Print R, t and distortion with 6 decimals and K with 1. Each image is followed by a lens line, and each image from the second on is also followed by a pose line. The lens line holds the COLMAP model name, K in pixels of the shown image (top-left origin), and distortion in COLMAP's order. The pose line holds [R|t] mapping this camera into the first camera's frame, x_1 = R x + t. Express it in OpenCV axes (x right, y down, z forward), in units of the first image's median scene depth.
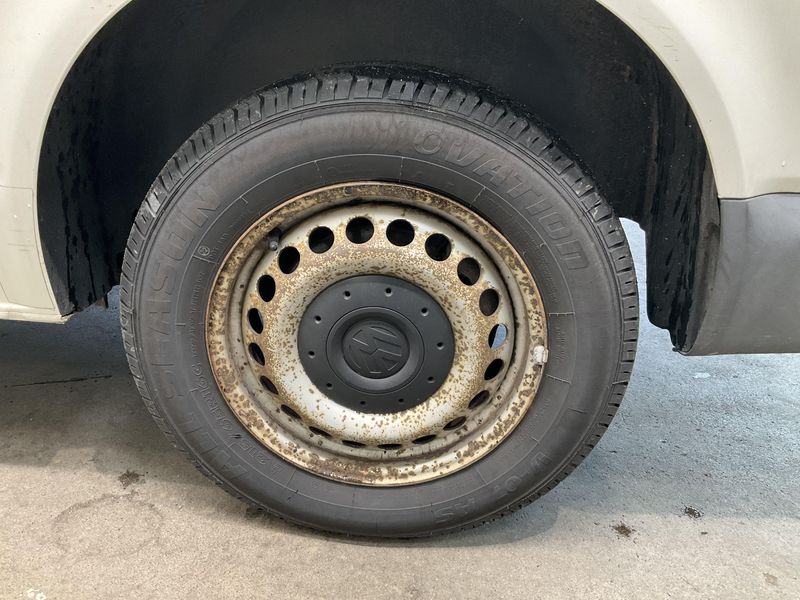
lens RADIAL K [[662.3, 0, 400.6], [0, 662.3, 294.9], [0, 0, 1]] dist [0.053489, -0.105197]
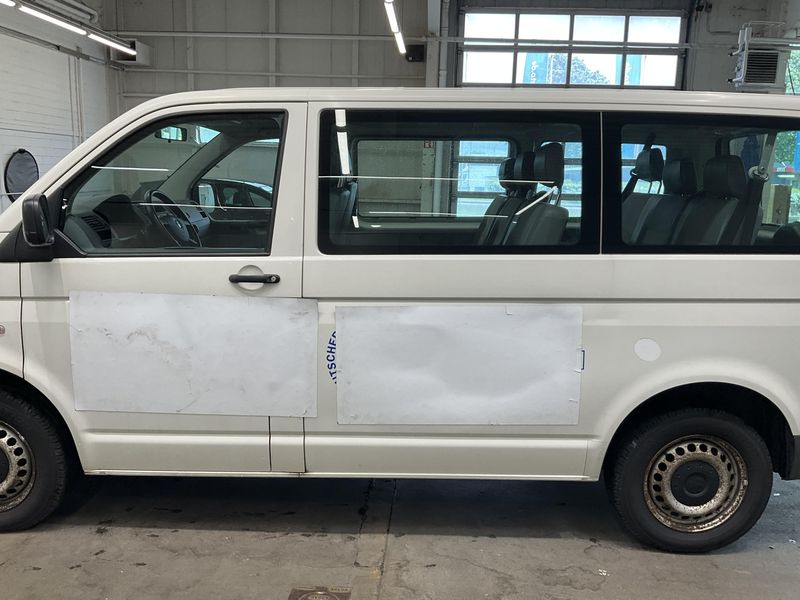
lens RADIAL K [[662.3, 0, 390.9], [0, 662.3, 293.7], [0, 0, 1]] dist [0.053489, -0.105197]
pose [[0.998437, -0.048540, 0.027719, -1.604075], [0.053971, 0.966213, -0.252029, -0.078671], [-0.014549, 0.253131, 0.967323, -2.426180]]
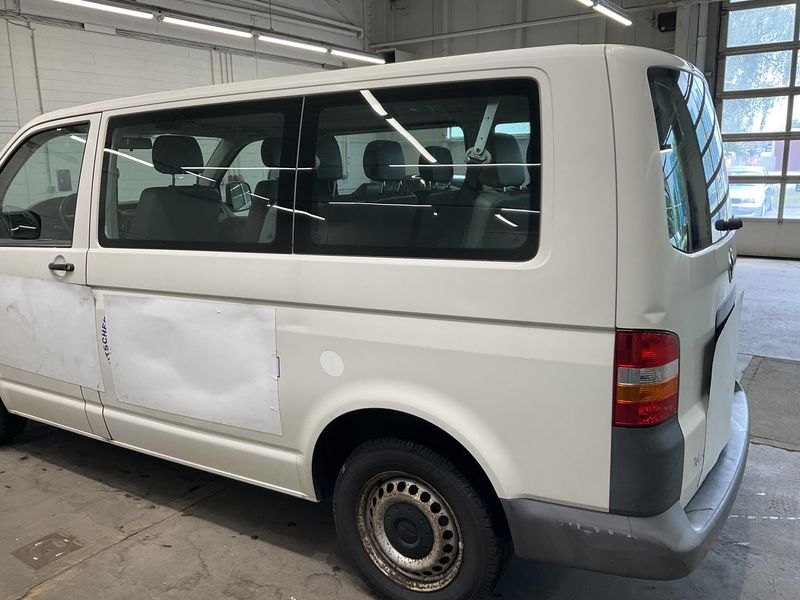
lens RADIAL K [[662.3, 0, 396.6], [0, 662.3, 294.2], [0, 0, 1]] dist [0.053489, -0.105197]
pose [[0.869513, 0.008014, -0.493845, 1.288869], [-0.132768, 0.966859, -0.218074, -0.263211], [0.475731, 0.255185, 0.841760, -1.600708]]
